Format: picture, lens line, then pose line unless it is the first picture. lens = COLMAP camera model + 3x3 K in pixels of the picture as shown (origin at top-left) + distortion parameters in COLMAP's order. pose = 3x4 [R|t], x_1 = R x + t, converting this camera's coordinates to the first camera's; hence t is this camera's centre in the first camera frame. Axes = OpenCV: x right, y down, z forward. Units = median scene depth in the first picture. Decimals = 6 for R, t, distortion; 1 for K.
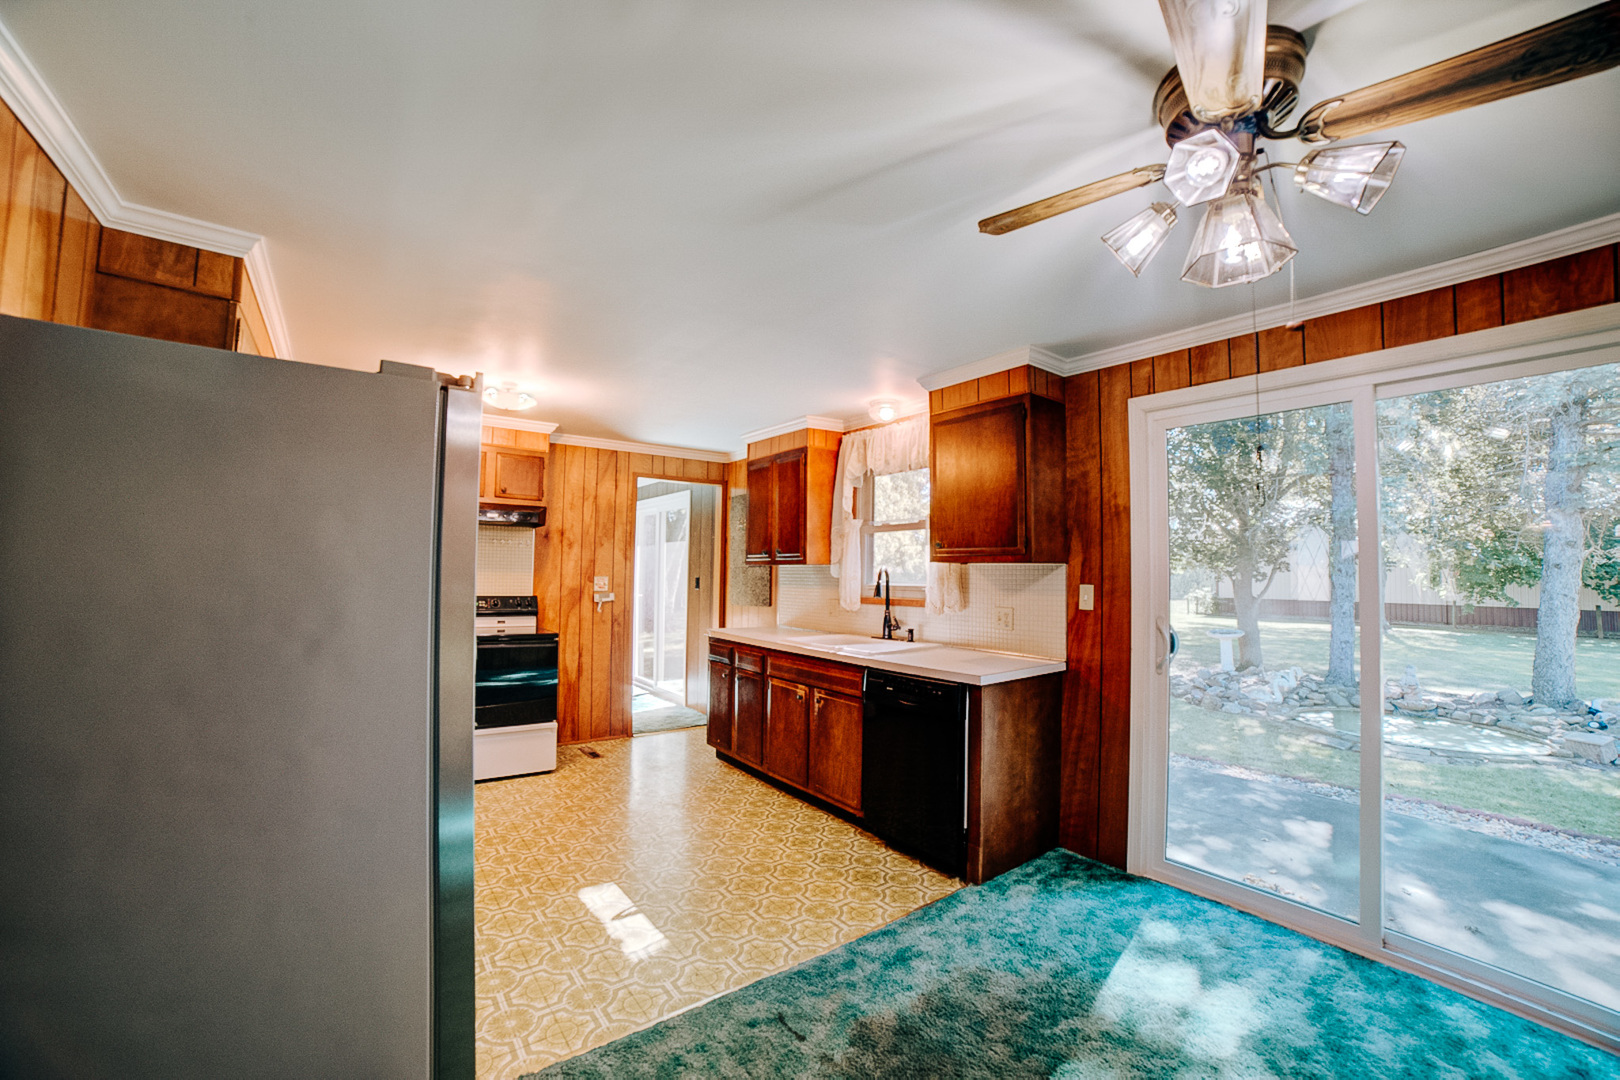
lens RADIAL K [[648.9, 0, 804.6], [0, 648.9, 543.8], [0, 0, 1]] dist [-0.093341, 0.035112]
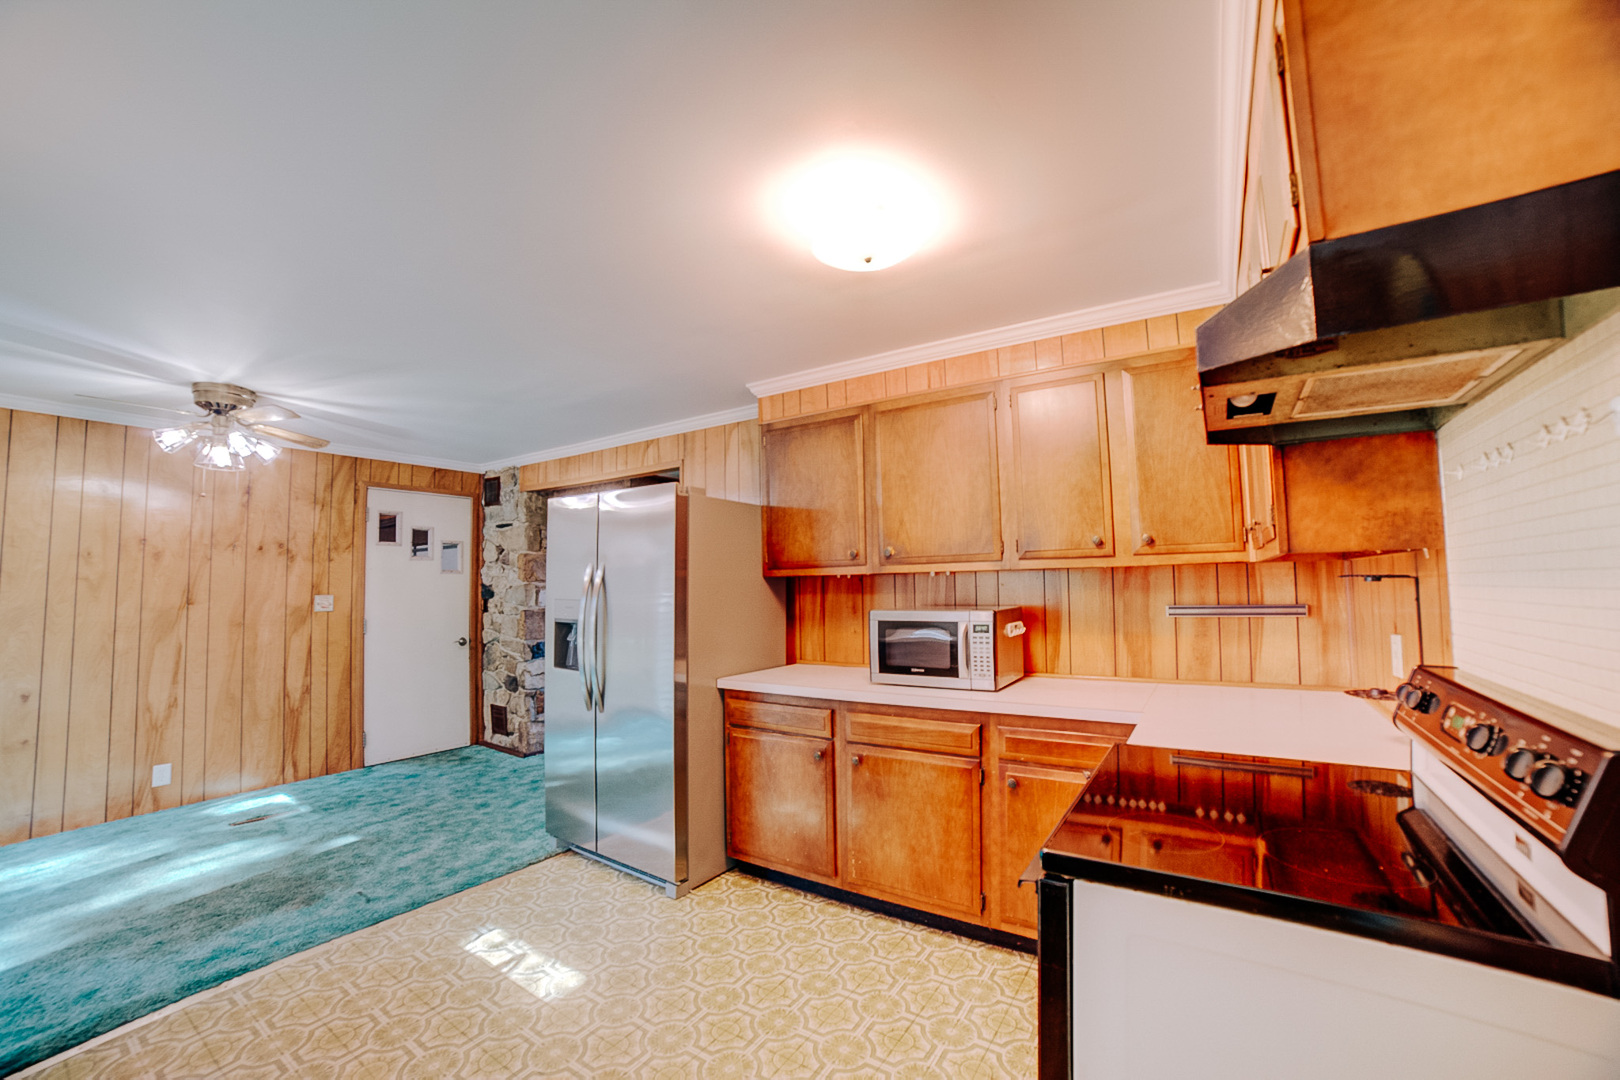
lens RADIAL K [[648.9, 0, 804.6], [0, 648.9, 543.8], [0, 0, 1]] dist [-0.093341, 0.035112]
pose [[-0.942481, -0.028319, -0.333058, -0.302051], [0.014909, 0.991852, -0.126522, 0.085964], [0.333927, -0.124210, -0.934379, 1.700819]]
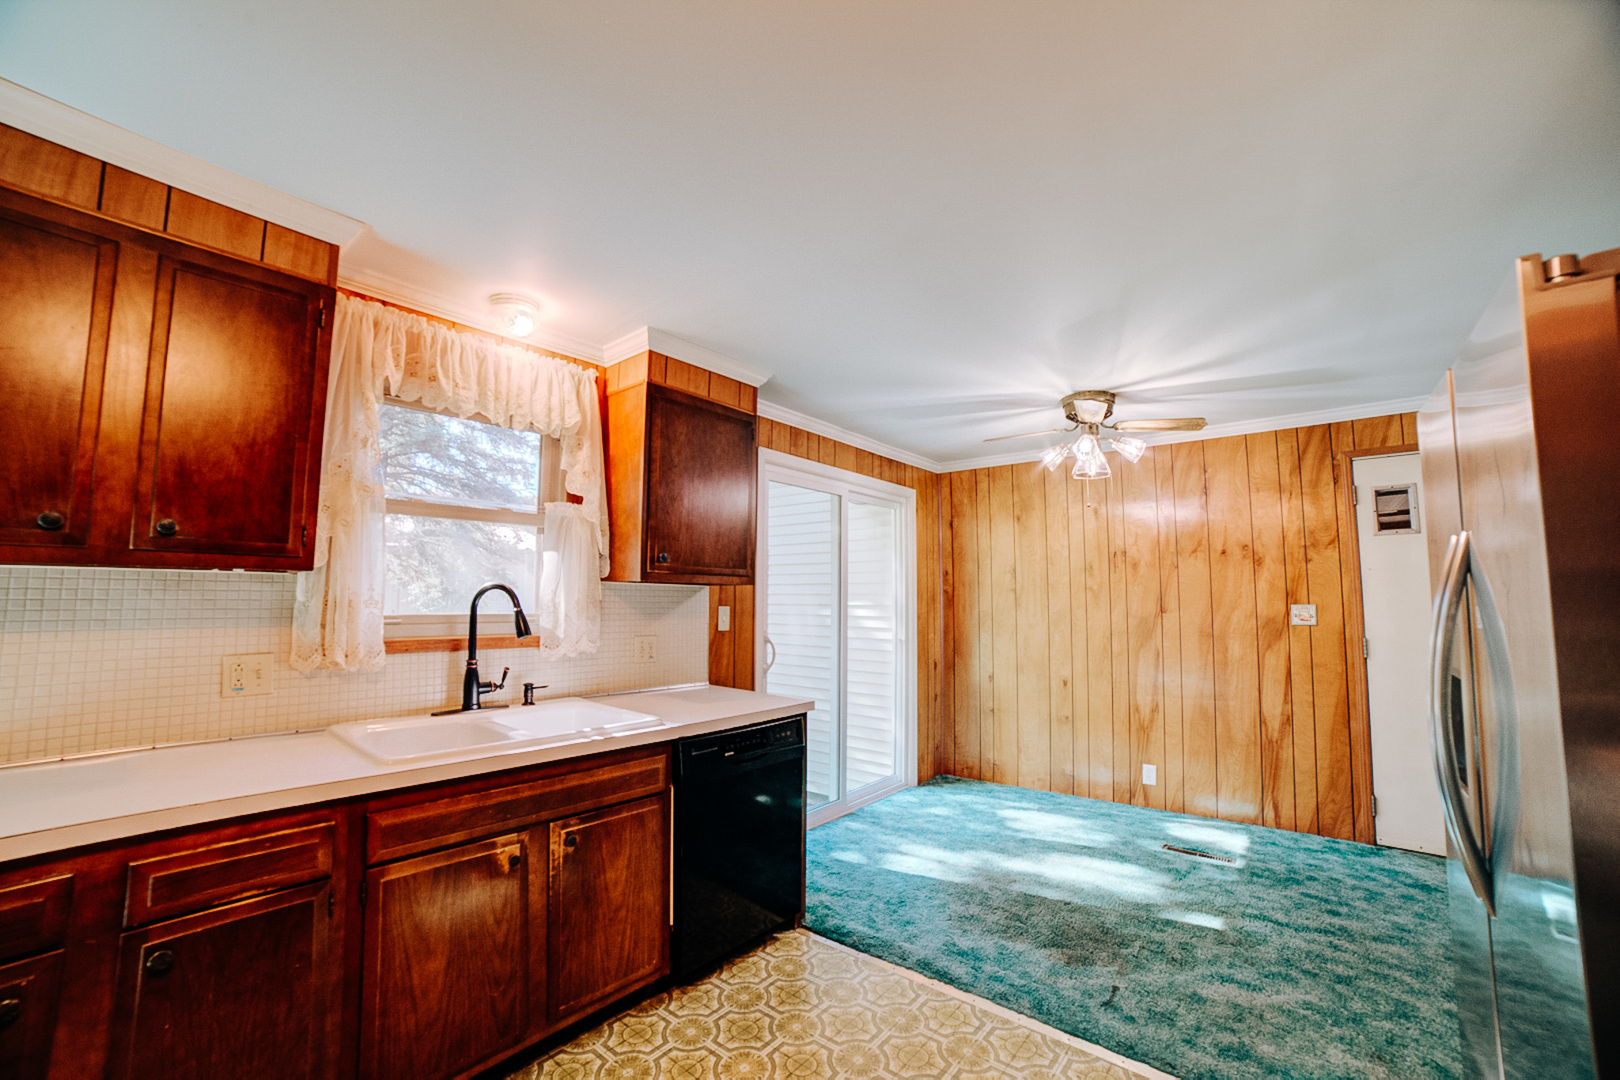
lens RADIAL K [[648.9, 0, 804.6], [0, 648.9, 543.8], [0, 0, 1]] dist [-0.093341, 0.035112]
pose [[-0.242594, 0.066255, 0.967863, -0.631726], [-0.058791, 0.994827, -0.082837, 0.042004], [-0.968345, -0.076997, -0.237444, 1.135055]]
